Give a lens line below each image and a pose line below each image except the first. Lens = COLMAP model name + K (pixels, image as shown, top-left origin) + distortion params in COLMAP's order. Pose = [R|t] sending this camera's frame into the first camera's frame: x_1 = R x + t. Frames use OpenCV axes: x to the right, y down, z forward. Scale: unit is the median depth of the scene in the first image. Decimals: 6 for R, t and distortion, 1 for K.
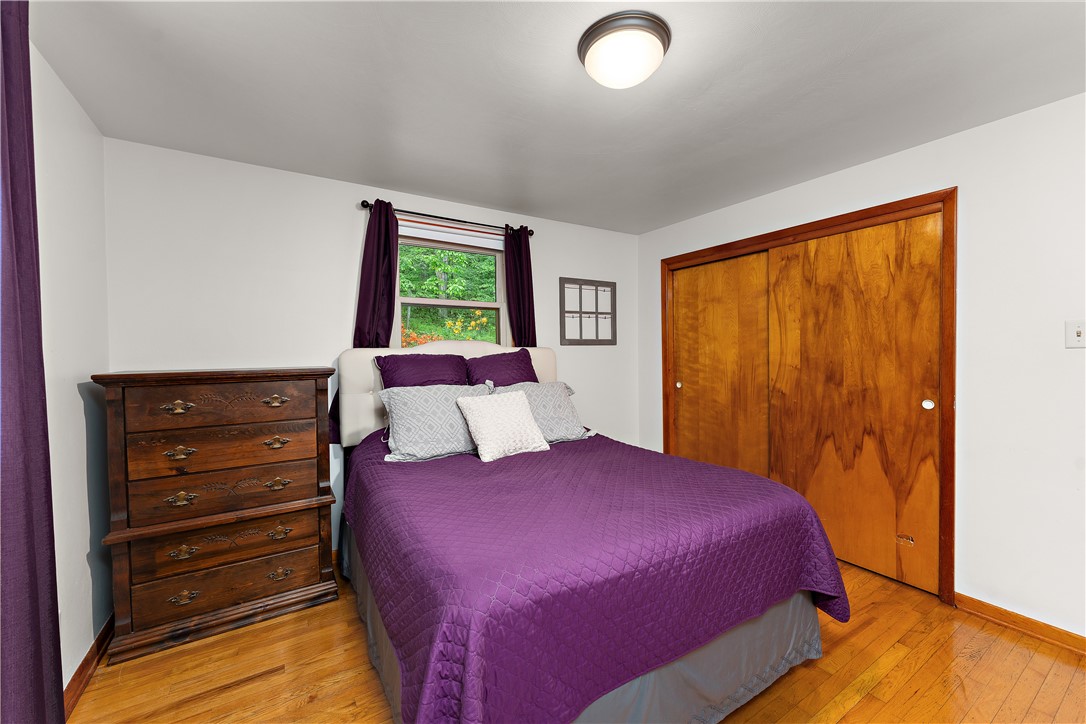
lens RADIAL K [[435.5, 0, 538.5], [0, 435.5, 364.8], [0, 0, 1]] dist [0.000375, -0.000145]
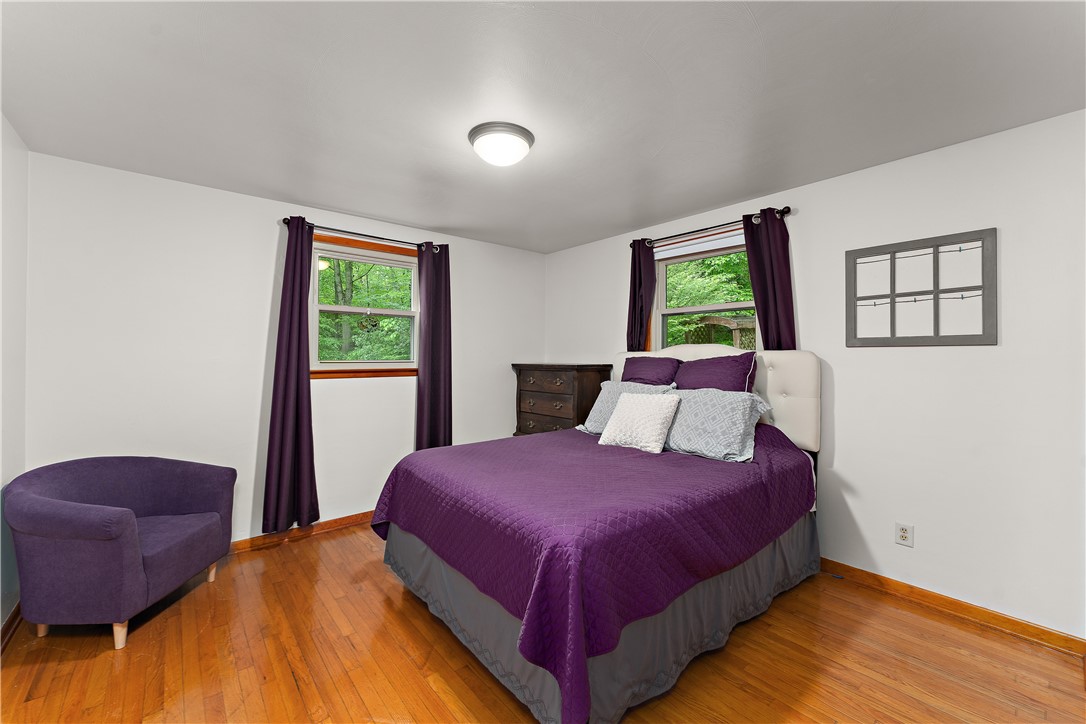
lens RADIAL K [[446.4, 0, 558.8], [0, 446.4, 357.2], [0, 0, 1]] dist [0.001061, 0.000021]
pose [[0.151704, 0.016523, -0.988288, 0.694144], [-0.027361, 0.999547, 0.012512, -0.024260], [0.988047, 0.025142, 0.152087, 0.421084]]
